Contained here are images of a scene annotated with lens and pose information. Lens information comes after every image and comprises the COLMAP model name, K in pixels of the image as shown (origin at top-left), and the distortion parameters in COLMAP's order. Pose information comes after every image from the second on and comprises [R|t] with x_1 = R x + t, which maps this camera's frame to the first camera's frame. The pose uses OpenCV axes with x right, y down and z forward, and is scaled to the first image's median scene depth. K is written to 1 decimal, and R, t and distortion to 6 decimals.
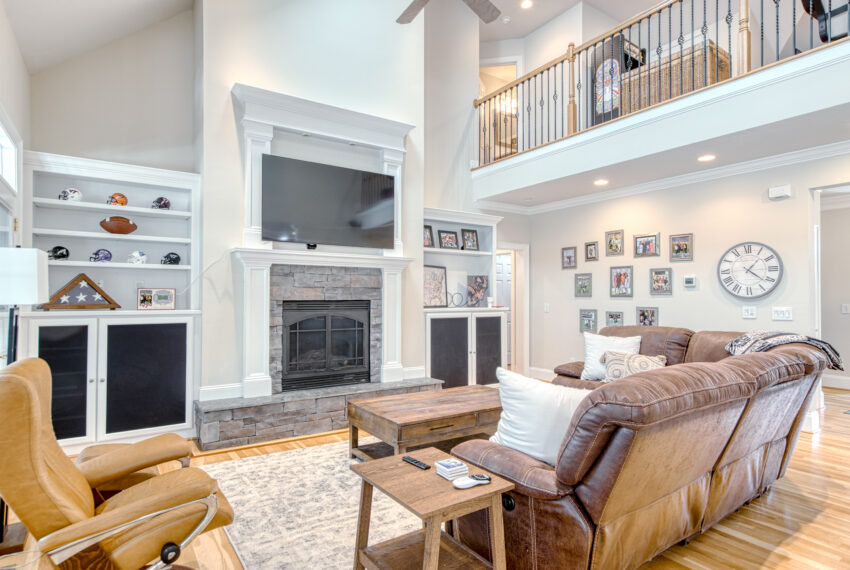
lens RADIAL K [[476.7, 0, 428.0], [0, 476.7, 289.0], [0, 0, 1]] dist [-0.000282, 0.000261]
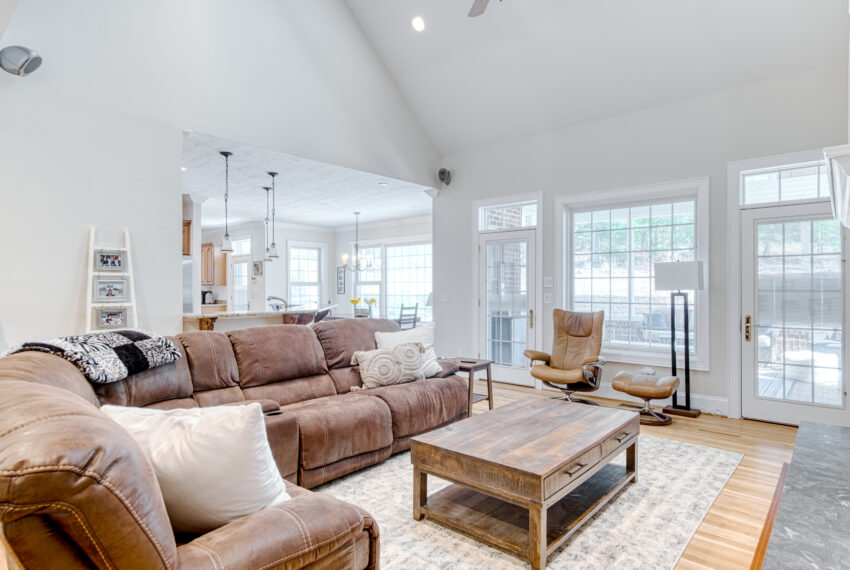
lens RADIAL K [[476.7, 0, 428.0], [0, 476.7, 289.0], [0, 0, 1]] dist [-0.000282, 0.000261]
pose [[-0.971357, -0.003496, -0.237601, 0.283872], [0.001037, 0.999820, -0.018949, 0.031025], [0.237624, -0.018652, -0.971178, 1.306691]]
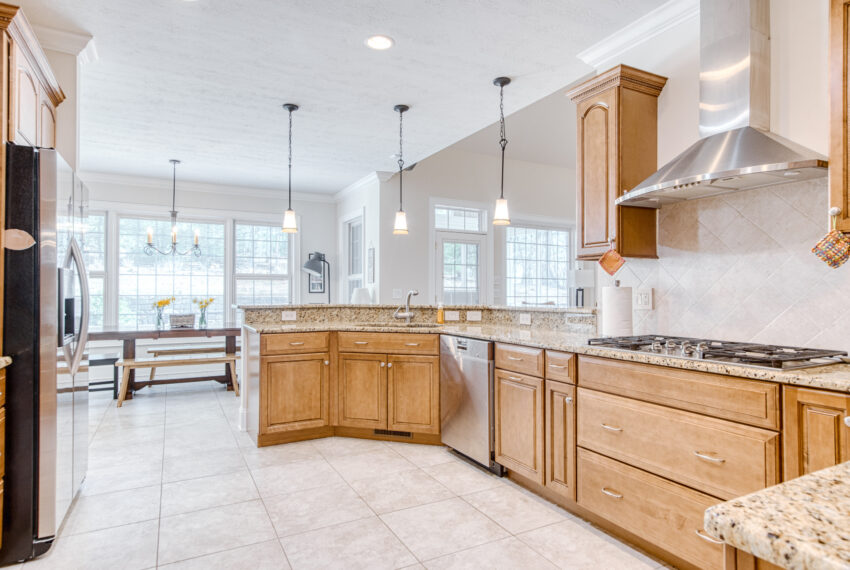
lens RADIAL K [[476.7, 0, 428.0], [0, 476.7, 289.0], [0, 0, 1]] dist [-0.000282, 0.000261]
pose [[-0.122863, -0.011097, -0.992362, 1.164055], [0.015834, 0.999788, -0.013140, 0.033195], [0.992297, -0.017328, -0.122662, 0.200072]]
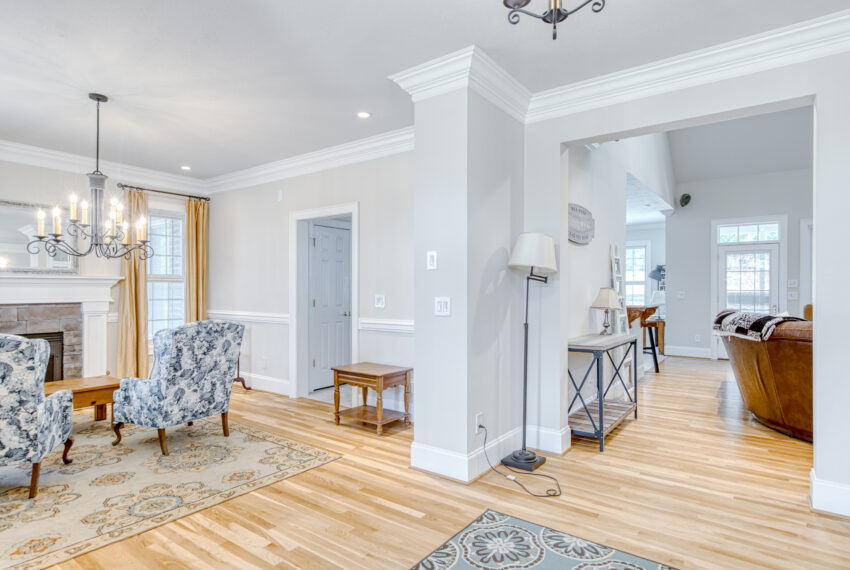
lens RADIAL K [[476.7, 0, 428.0], [0, 476.7, 289.0], [0, 0, 1]] dist [-0.000282, 0.000261]
pose [[-0.950105, -0.003832, -0.311907, 1.344227], [0.000960, 0.999884, -0.015208, 0.032017], [0.311929, -0.014748, -0.949991, 1.345263]]
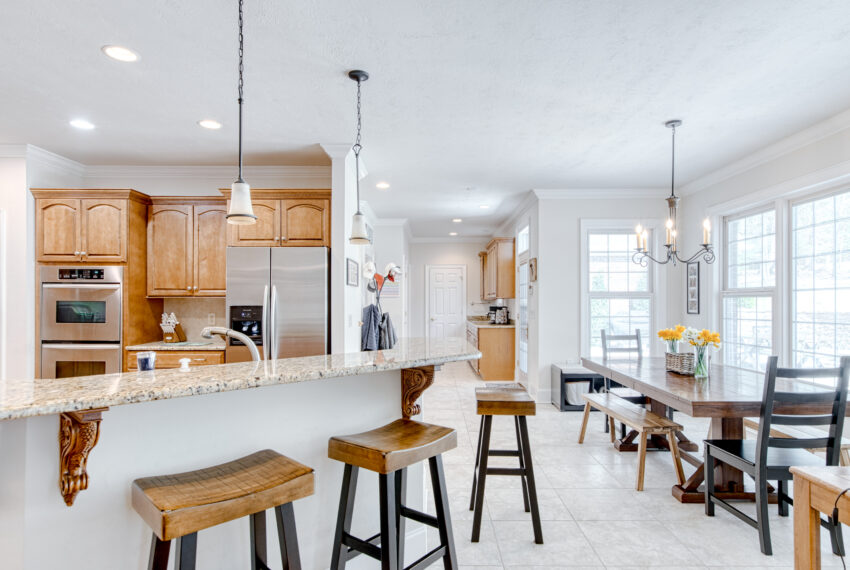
lens RADIAL K [[489.9, 0, 429.6], [0, 489.9, 302.7], [0, 0, 1]] dist [0.004483, 0.004009]
pose [[-0.809450, -0.006587, 0.587152, -0.035976], [-0.014011, 0.999869, -0.008098, 0.000415], [-0.587022, -0.014781, -0.809436, 0.325373]]
